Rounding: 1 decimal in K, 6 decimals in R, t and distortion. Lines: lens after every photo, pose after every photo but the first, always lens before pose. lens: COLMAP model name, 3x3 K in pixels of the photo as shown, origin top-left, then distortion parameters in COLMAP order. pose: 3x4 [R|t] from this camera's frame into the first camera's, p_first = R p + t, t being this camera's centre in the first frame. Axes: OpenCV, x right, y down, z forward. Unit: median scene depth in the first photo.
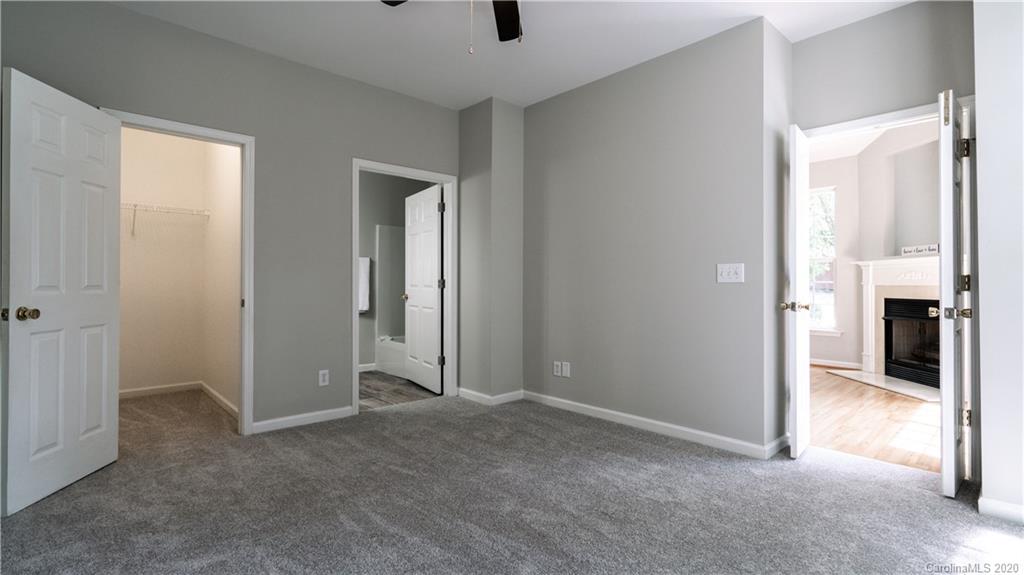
lens RADIAL K [[475.9, 0, 515.7], [0, 475.9, 292.0], [0, 0, 1]] dist [-0.004641, -0.000483]
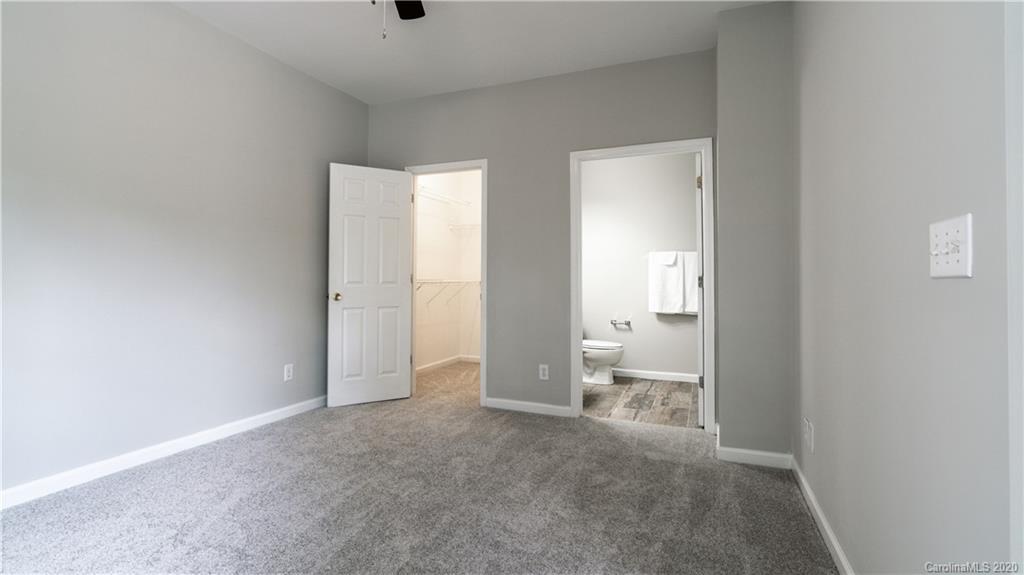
lens RADIAL K [[475.9, 0, 515.7], [0, 475.9, 292.0], [0, 0, 1]] dist [-0.004641, -0.000483]
pose [[0.418546, 0.021554, -0.907940, 0.592057], [-0.023164, 0.999646, 0.013053, -0.007829], [0.907900, 0.015569, 0.418897, 0.586792]]
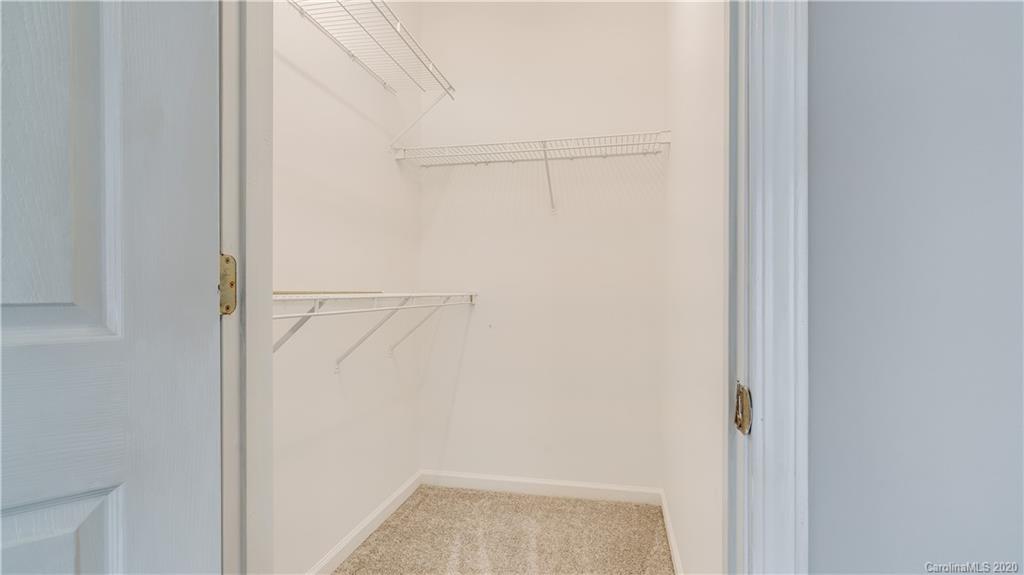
lens RADIAL K [[475.9, 0, 515.7], [0, 475.9, 292.0], [0, 0, 1]] dist [-0.004641, -0.000483]
pose [[0.575288, 0.000476, -0.817951, -0.497790], [-0.008633, 0.999948, -0.005490, -0.016141], [0.817906, 0.010219, 0.575262, 0.862823]]
